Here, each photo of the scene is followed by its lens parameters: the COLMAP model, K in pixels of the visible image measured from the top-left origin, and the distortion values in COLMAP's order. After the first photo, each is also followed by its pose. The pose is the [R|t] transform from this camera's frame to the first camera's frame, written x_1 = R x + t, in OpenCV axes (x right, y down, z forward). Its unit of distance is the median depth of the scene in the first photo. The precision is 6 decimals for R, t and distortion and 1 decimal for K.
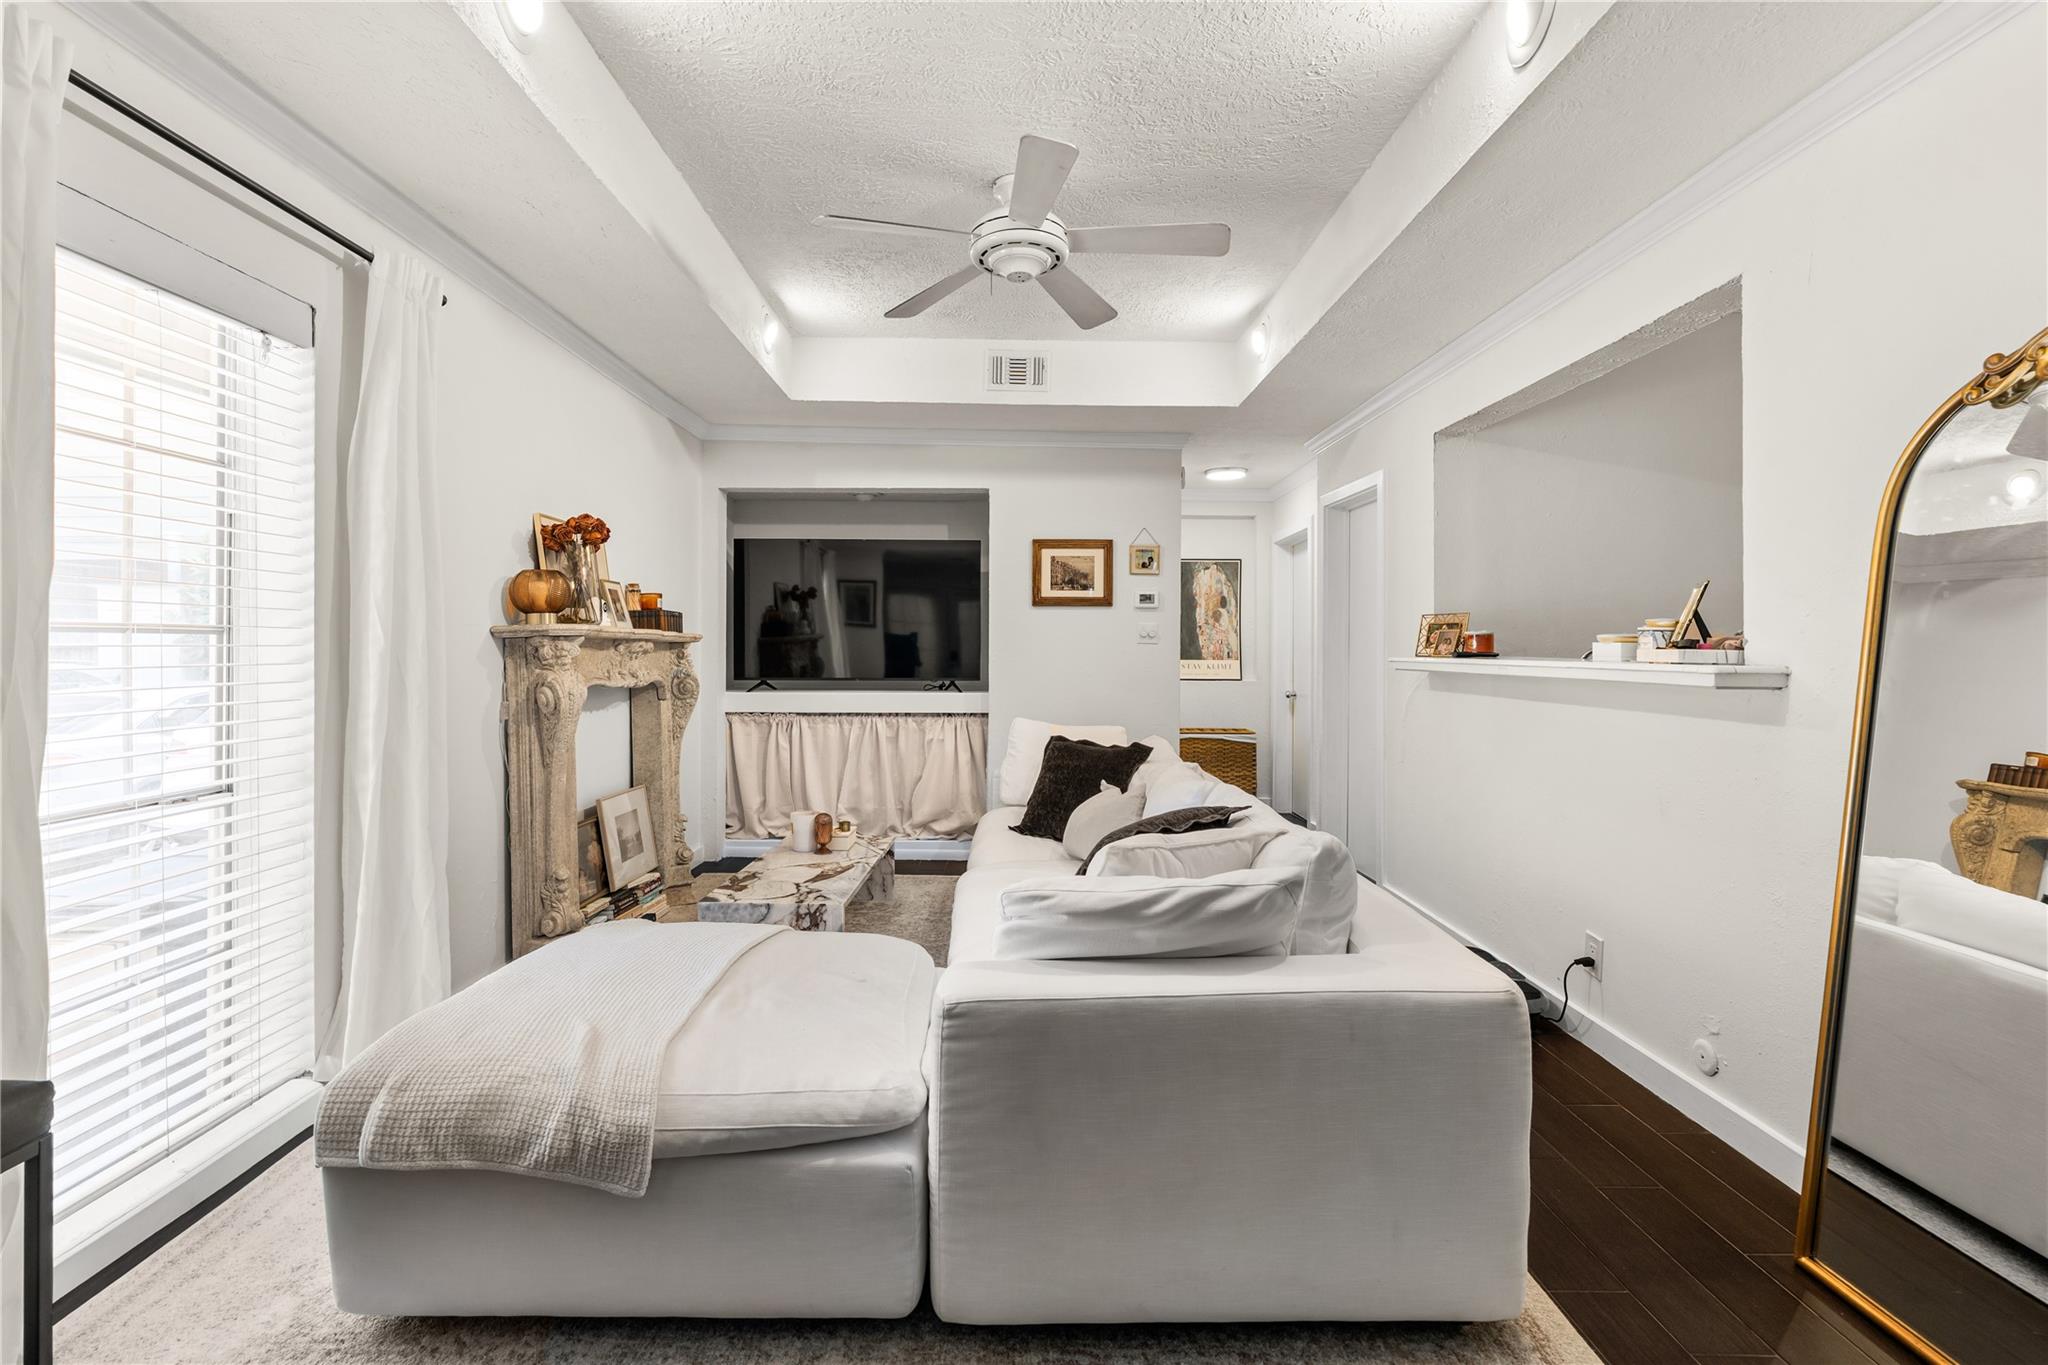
lens RADIAL K [[929.7, 0, 1021.6], [0, 929.7, 652.3], [0, 0, 1]] dist [-0.002340, 0.000572]
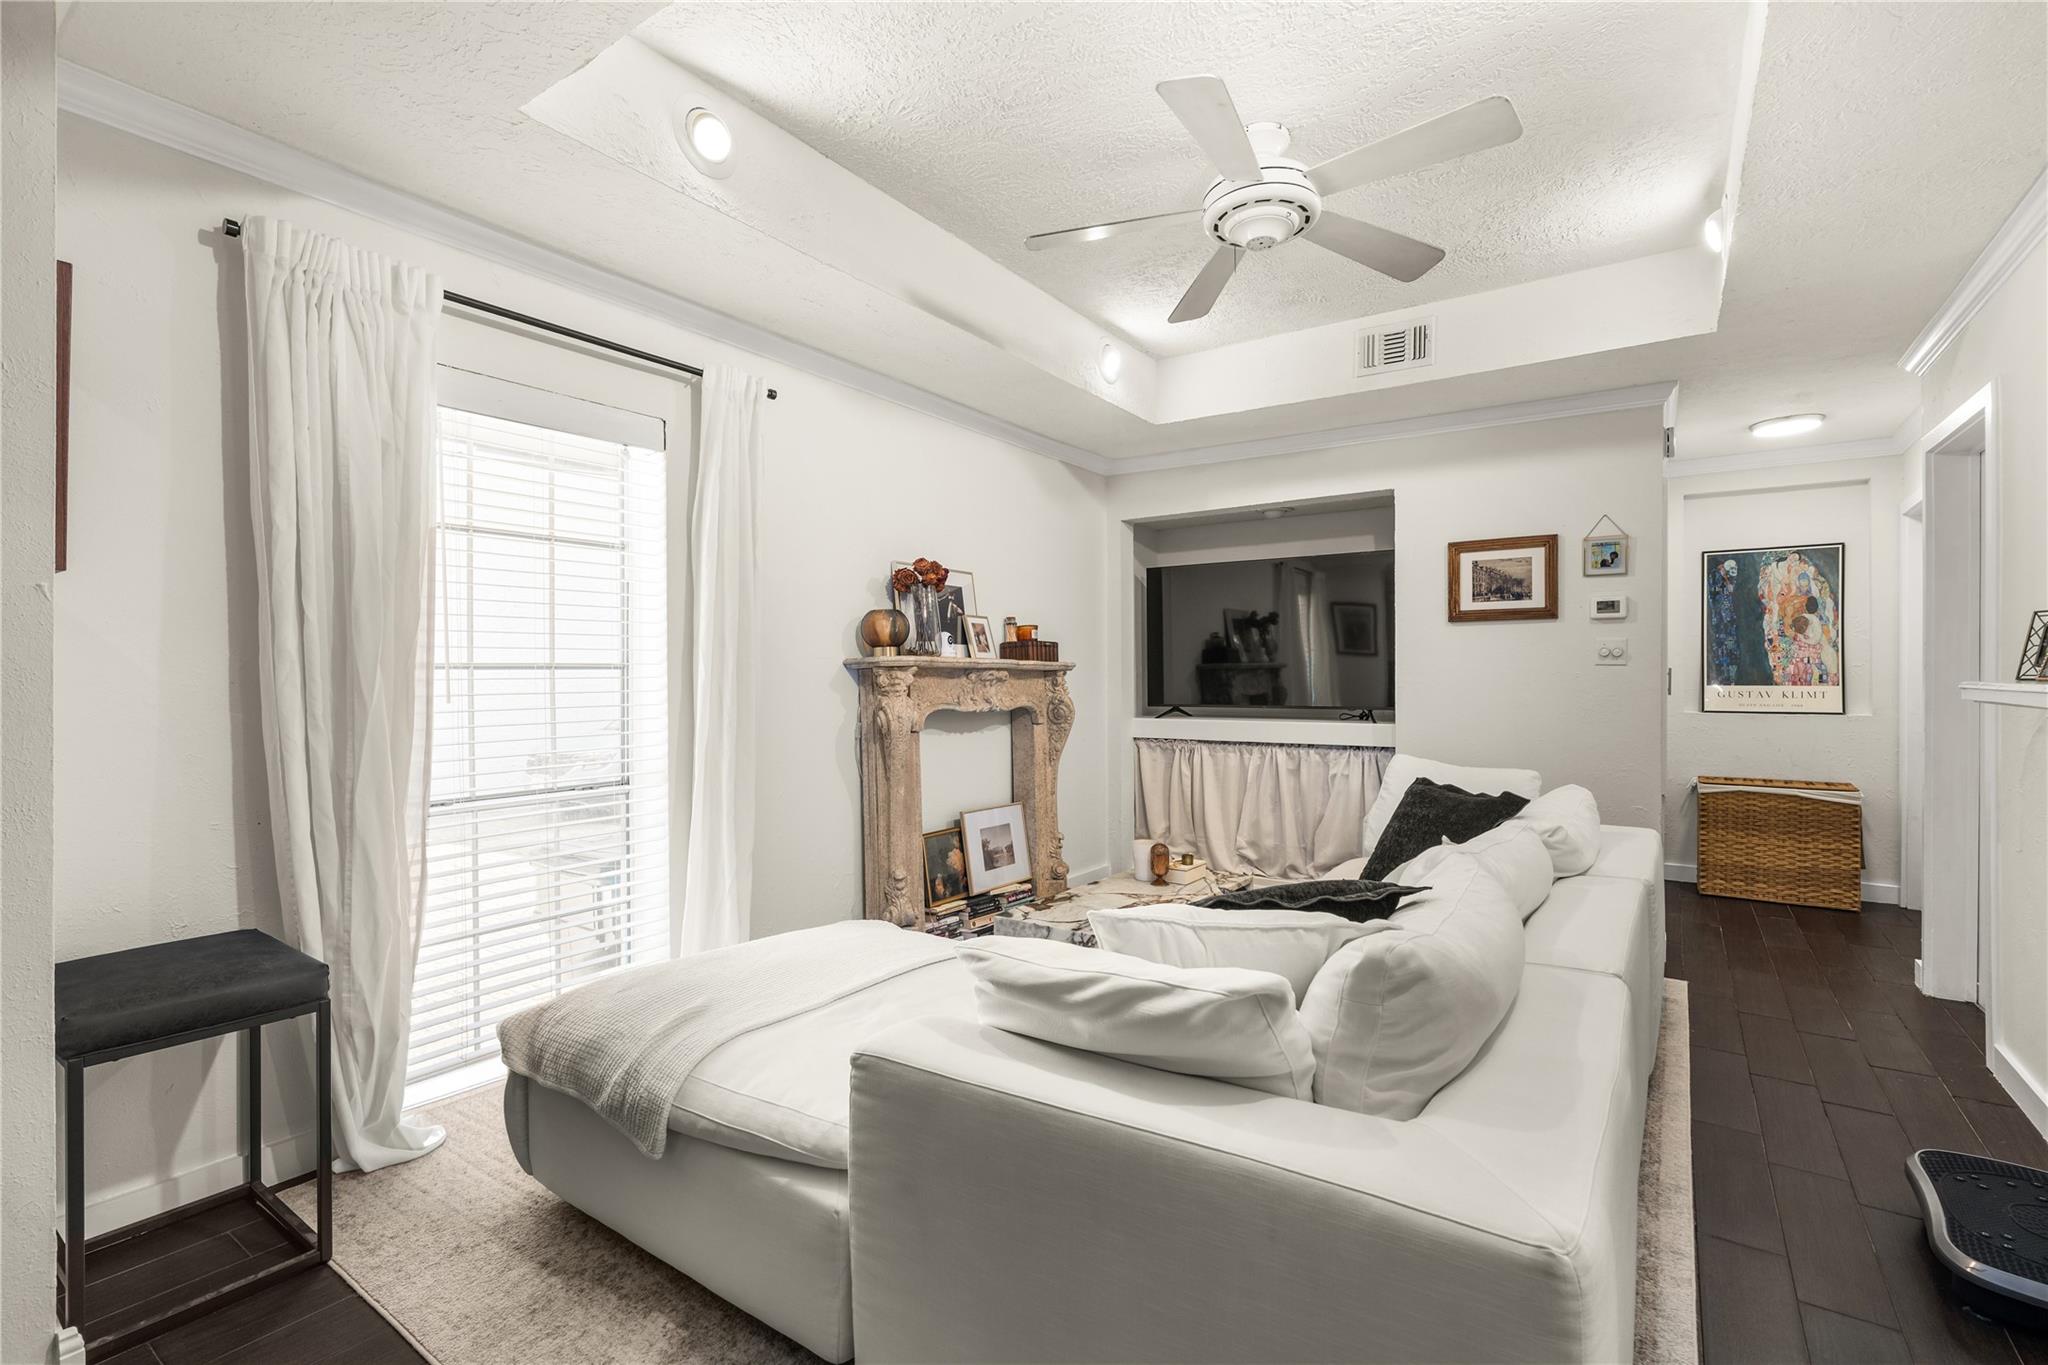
lens RADIAL K [[922.9, 0, 1024.0], [0, 922.9, 682.5], [0, 0, 1]] dist [-0.004973, 0.000478]
pose [[0.818260, -0.003446, -0.574838, 0.213340], [0.006337, 0.999975, 0.003026, -0.000284], [0.574813, -0.006119, 0.818262, 0.117484]]
